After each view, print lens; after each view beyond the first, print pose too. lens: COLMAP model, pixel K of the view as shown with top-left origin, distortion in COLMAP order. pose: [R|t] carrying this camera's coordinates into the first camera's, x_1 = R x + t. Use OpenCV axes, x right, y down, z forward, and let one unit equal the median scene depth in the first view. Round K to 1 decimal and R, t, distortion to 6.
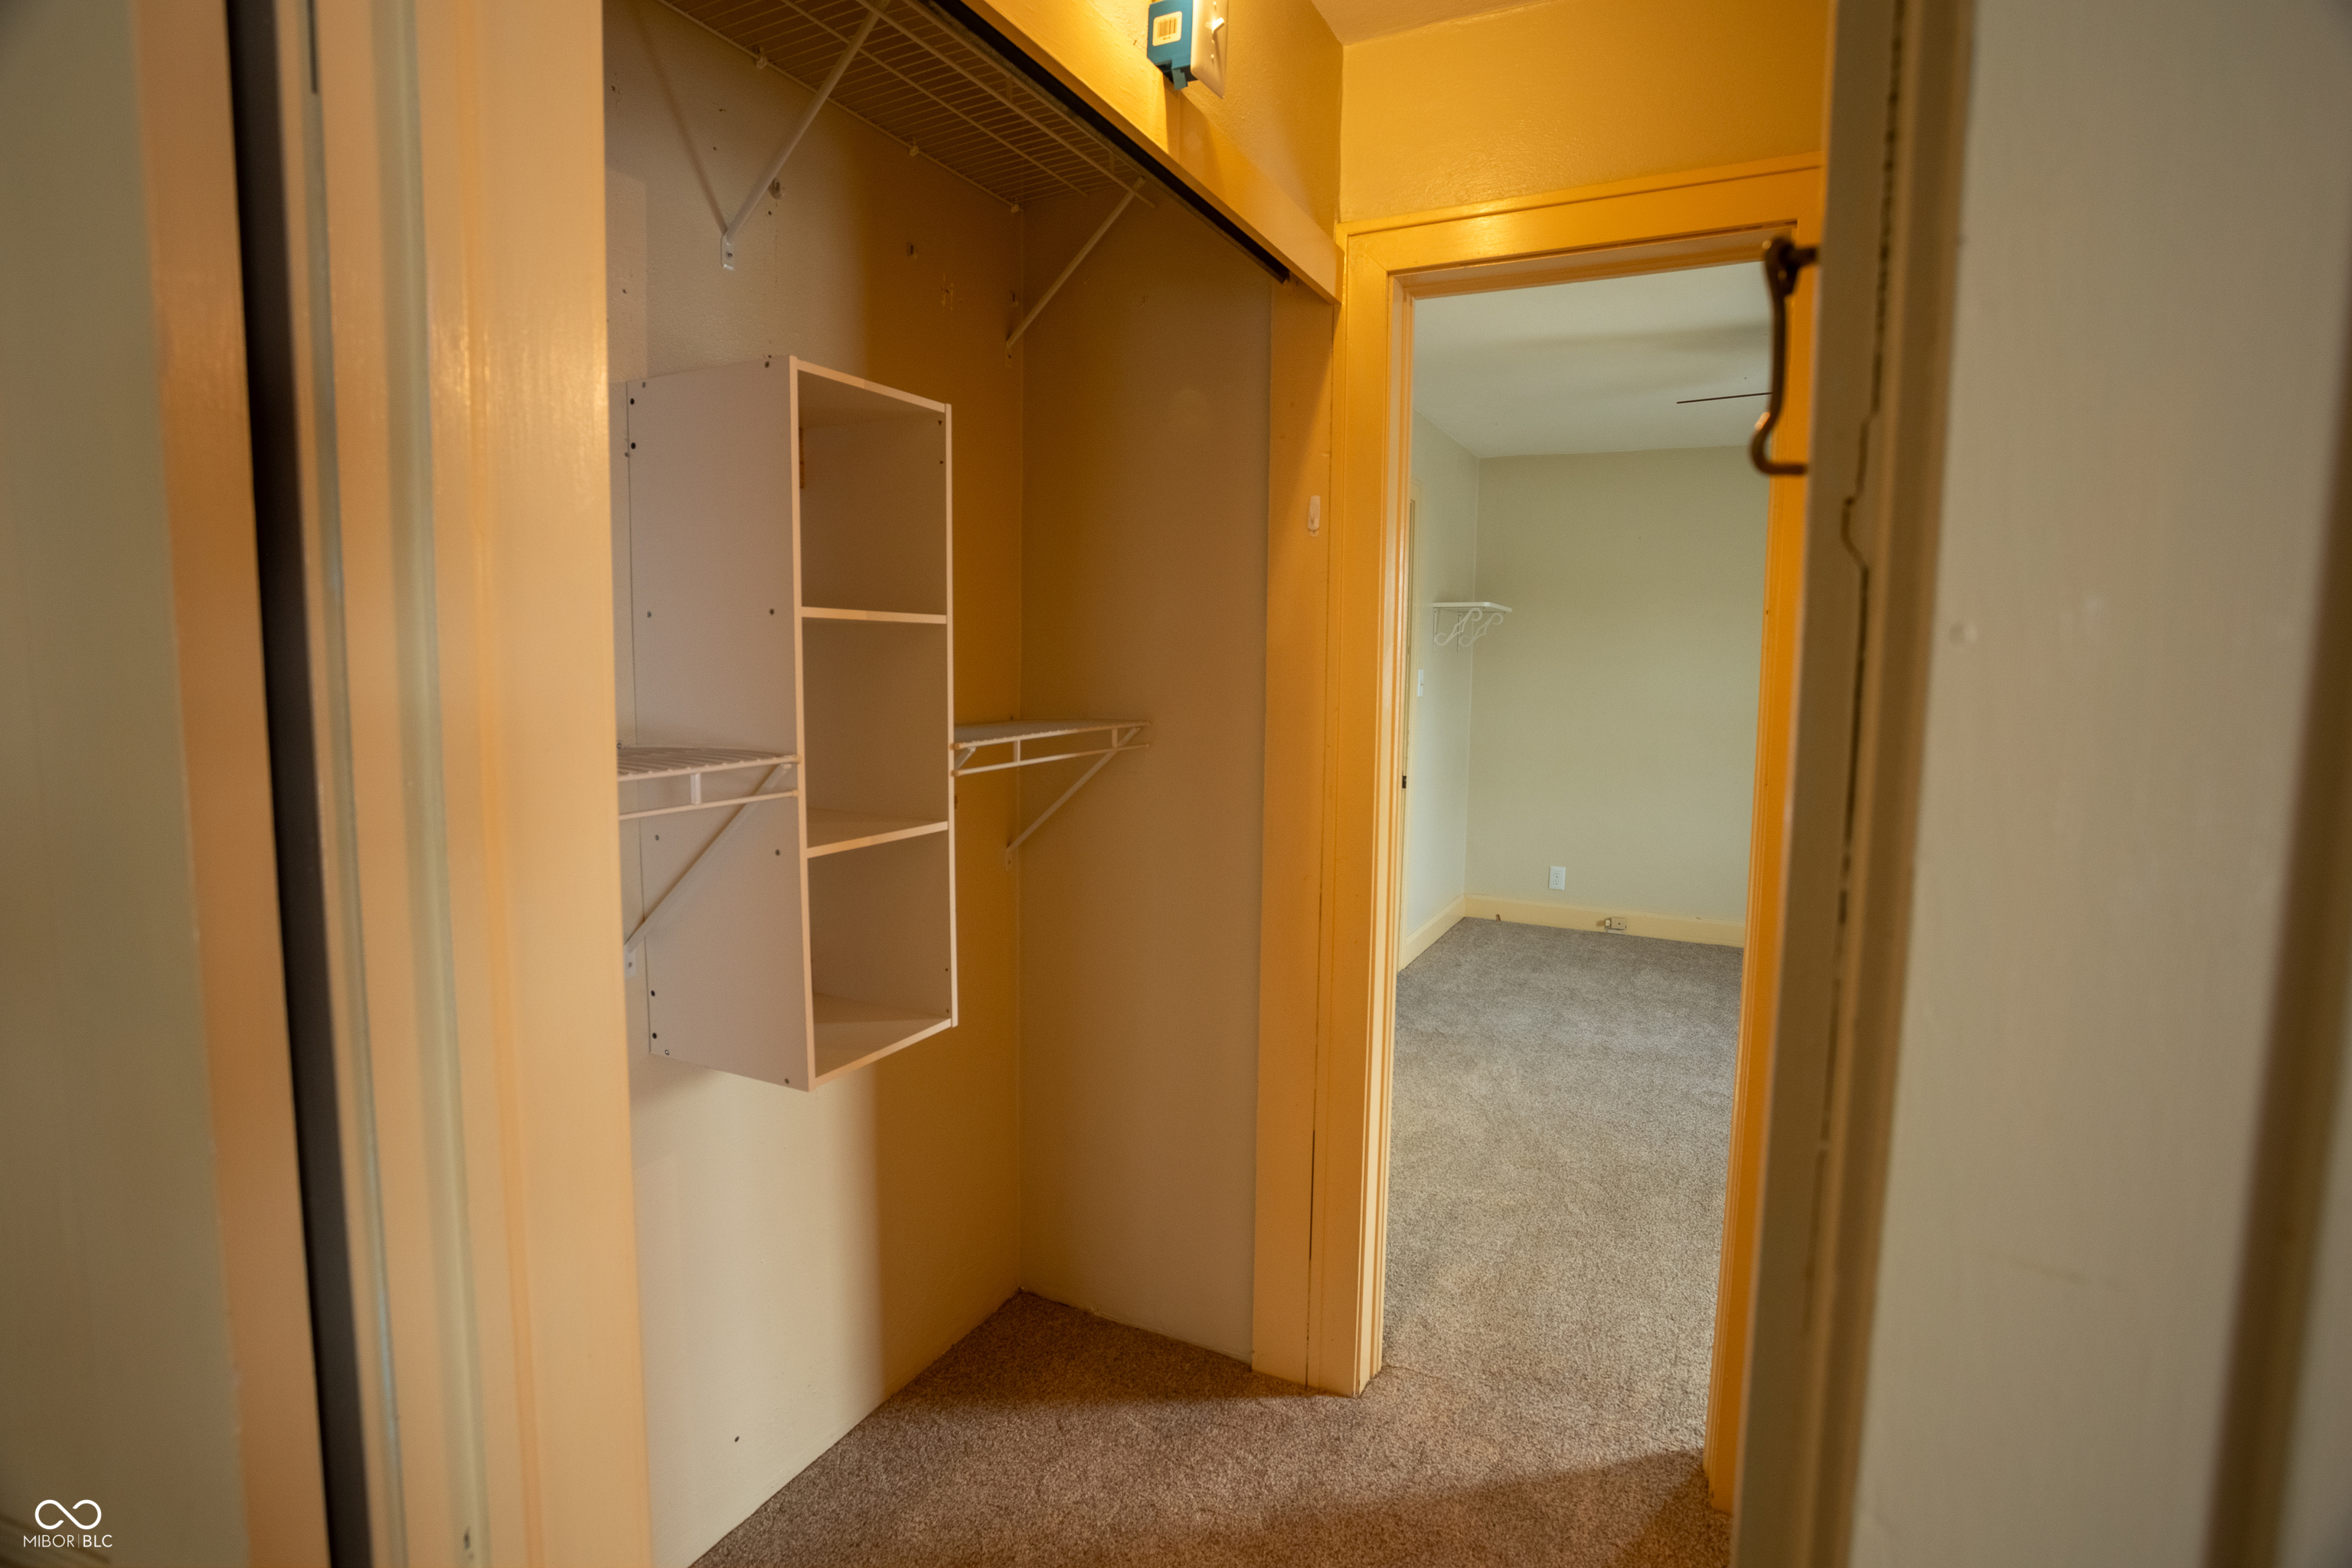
lens RADIAL K [[1177.7, 0, 1176.0], [0, 1177.7, 784.0], [0, 0, 1]] dist [-0.030915, 0.000576]
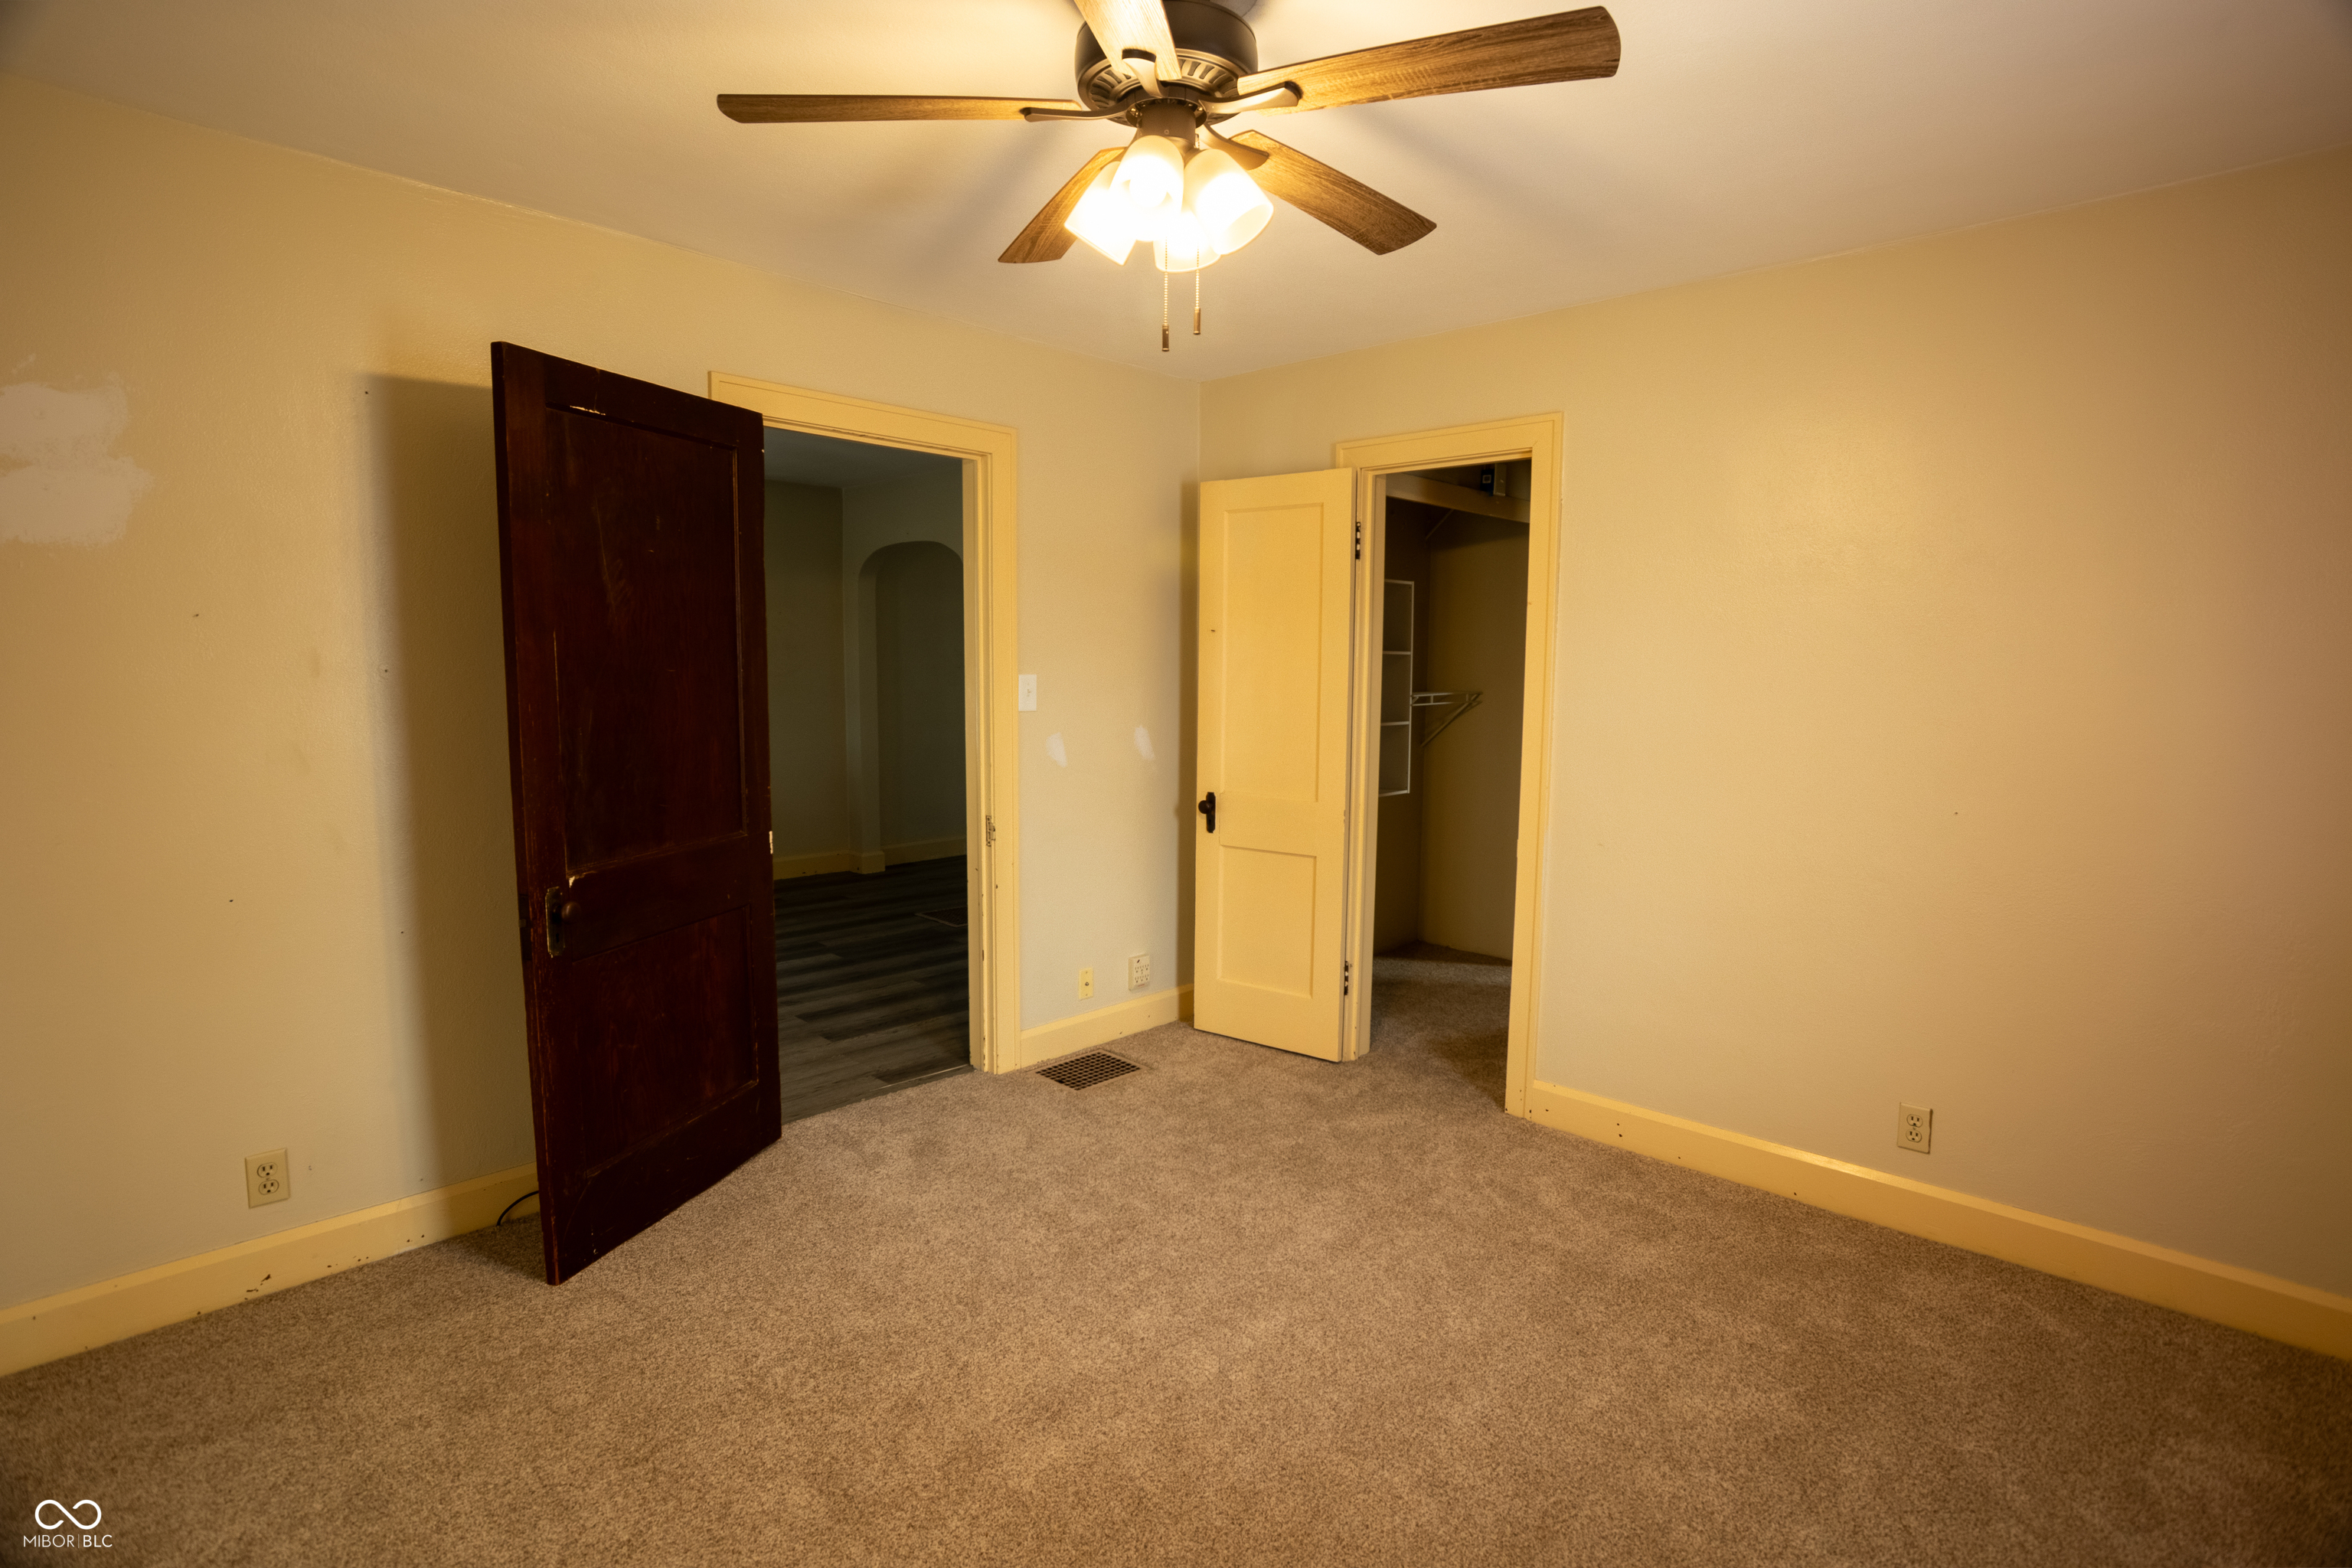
lens RADIAL K [[1177.7, 0, 1176.0], [0, 1177.7, 784.0], [0, 0, 1]] dist [-0.030915, 0.000576]
pose [[-0.286084, 0.076709, -0.955129, 2.776897], [-0.108253, 0.987821, 0.111759, -0.078366], [0.952070, 0.135368, -0.274296, 1.262002]]
